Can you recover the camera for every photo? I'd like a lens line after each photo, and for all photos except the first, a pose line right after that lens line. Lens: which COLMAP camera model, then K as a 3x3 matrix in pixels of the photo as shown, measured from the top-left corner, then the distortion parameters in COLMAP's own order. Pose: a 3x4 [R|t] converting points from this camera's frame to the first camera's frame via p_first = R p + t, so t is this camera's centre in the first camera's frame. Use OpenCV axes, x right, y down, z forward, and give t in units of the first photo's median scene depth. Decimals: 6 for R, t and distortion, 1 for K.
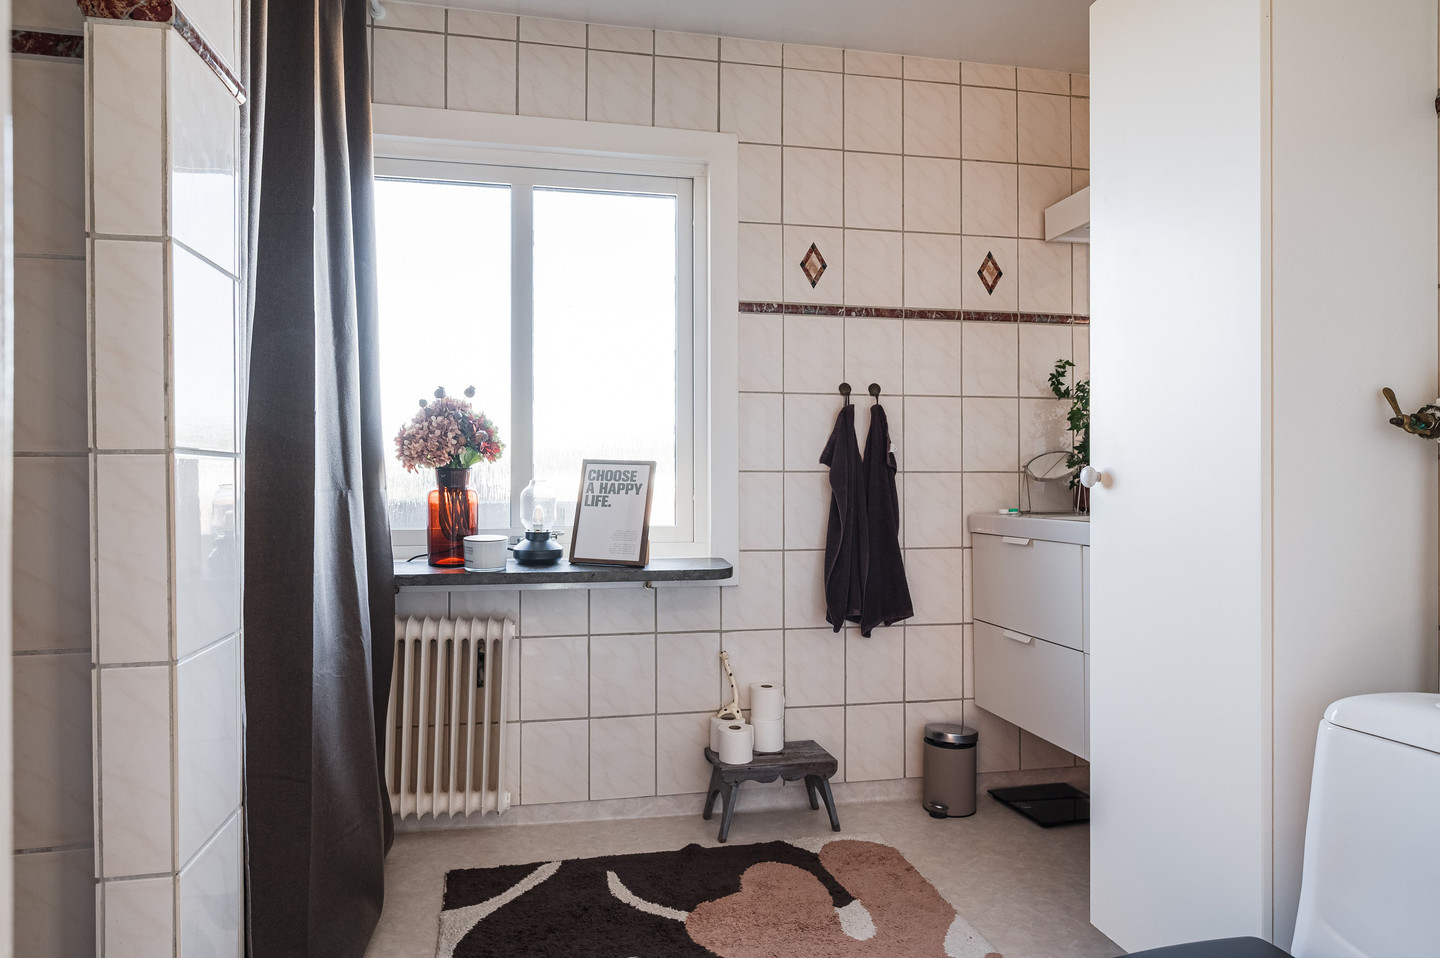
lens RADIAL K [[865.4, 0, 718.8], [0, 865.4, 482.8], [0, 0, 1]] dist [0.010368, -0.002036]
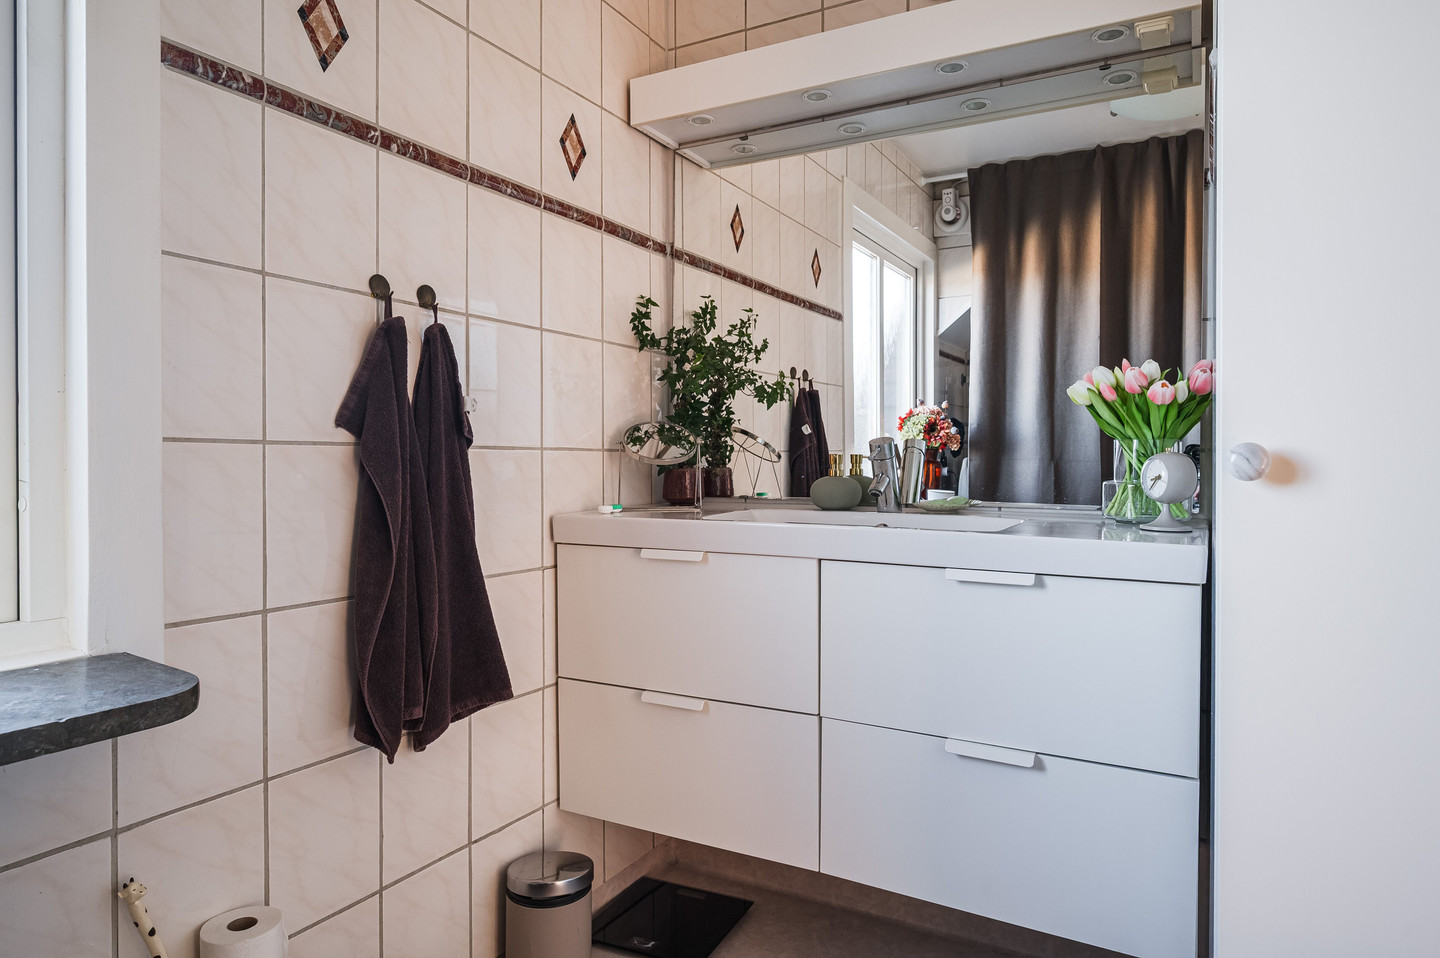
lens RADIAL K [[865.4, 0, 719.8], [0, 865.4, 465.6], [0, 0, 1]] dist [0.010368, -0.002036]
pose [[0.656172, -0.000454, 0.754612, -0.114472], [-0.004222, 0.999982, 0.004274, -0.003263], [-0.754600, -0.005991, 0.656158, 0.496648]]
